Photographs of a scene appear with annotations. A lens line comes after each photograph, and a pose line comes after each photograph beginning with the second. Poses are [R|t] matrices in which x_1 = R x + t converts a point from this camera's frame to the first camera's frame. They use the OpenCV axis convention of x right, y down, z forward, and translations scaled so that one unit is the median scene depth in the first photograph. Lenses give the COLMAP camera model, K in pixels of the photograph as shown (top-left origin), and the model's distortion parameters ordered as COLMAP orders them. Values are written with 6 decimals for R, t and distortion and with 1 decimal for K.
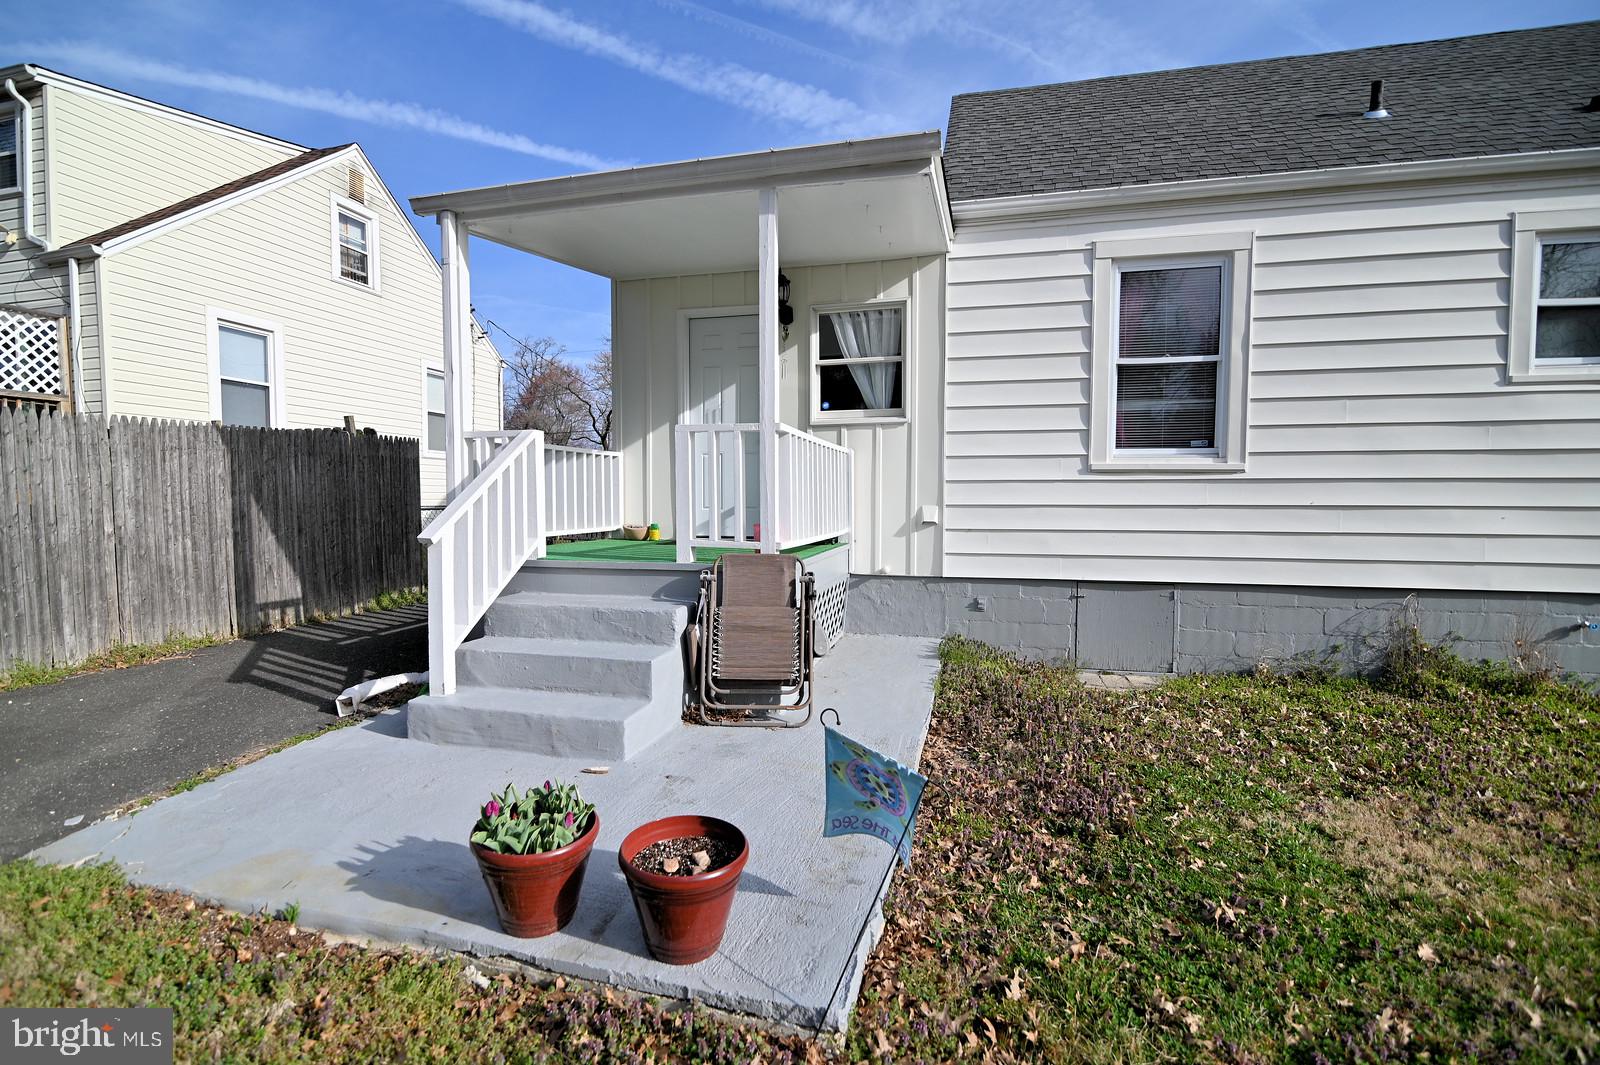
lens RADIAL K [[728.9, 0, 800.0], [0, 728.9, 532.5], [0, 0, 1]] dist [-0.019828, 0.000351]
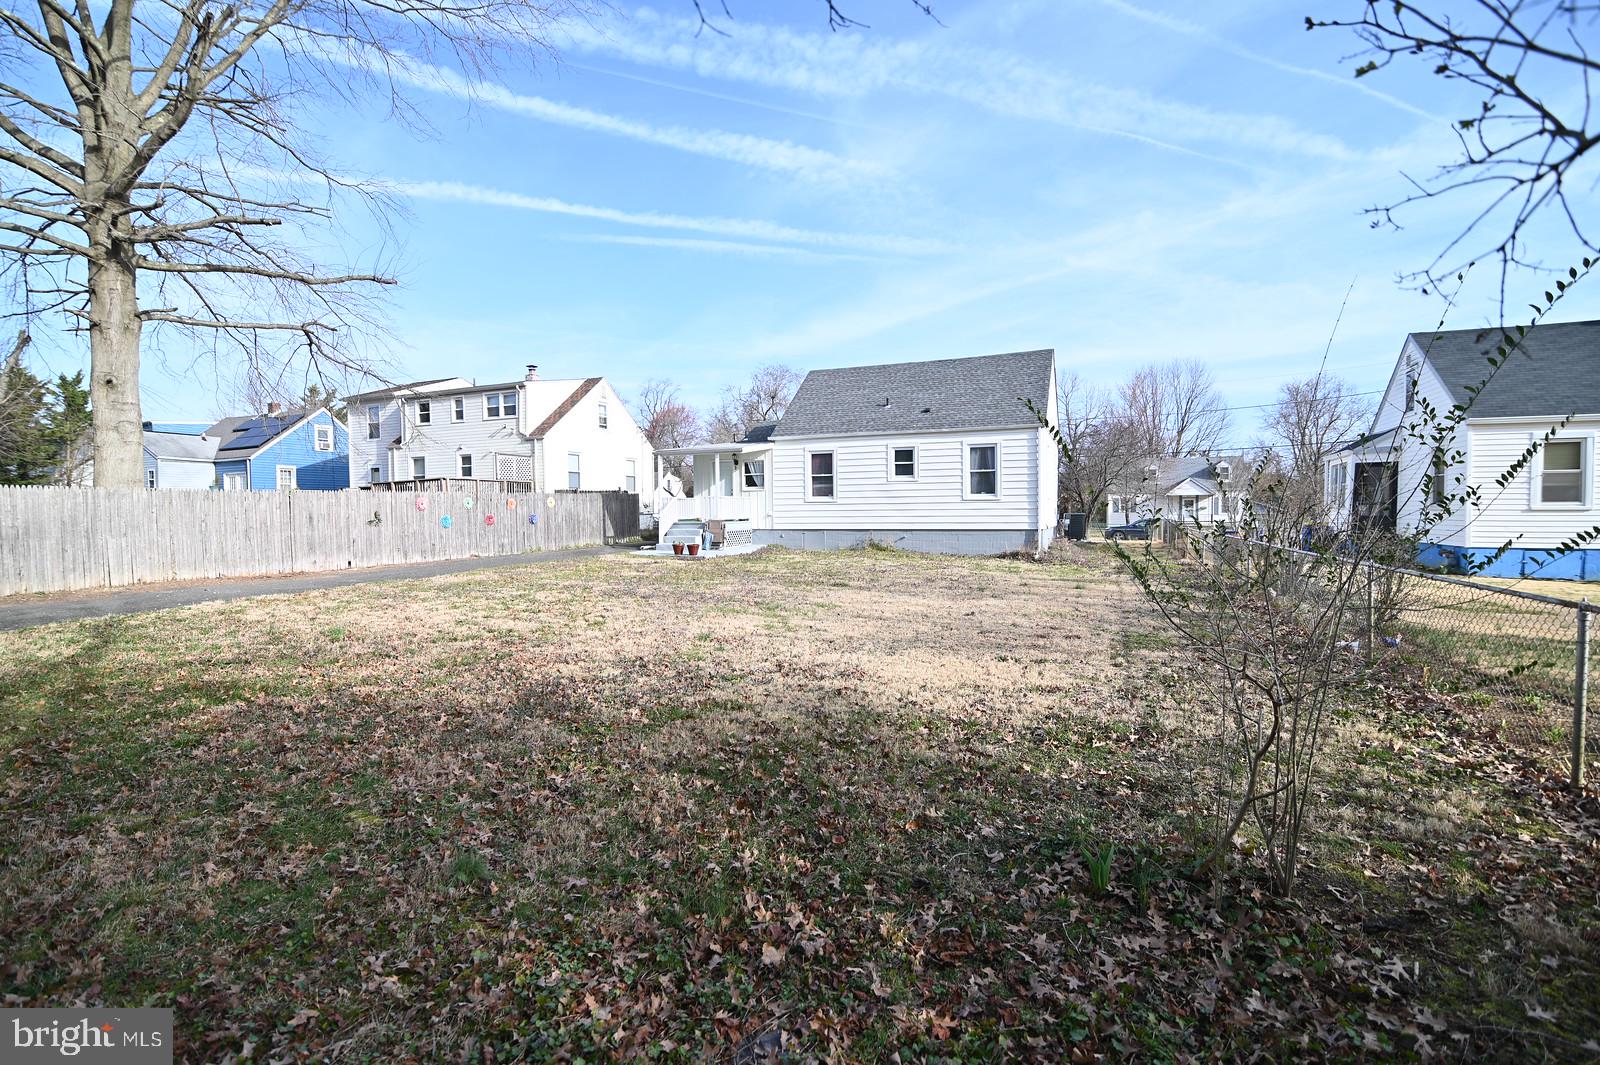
lens RADIAL K [[728.9, 0, 800.0], [0, 728.9, 532.5], [0, 0, 1]] dist [-0.019828, 0.000351]
pose [[0.989018, -0.003487, -0.147753, 0.885554], [0.000608, 0.999809, -0.019529, 0.149461], [0.147793, 0.019225, 0.988831, -2.769682]]
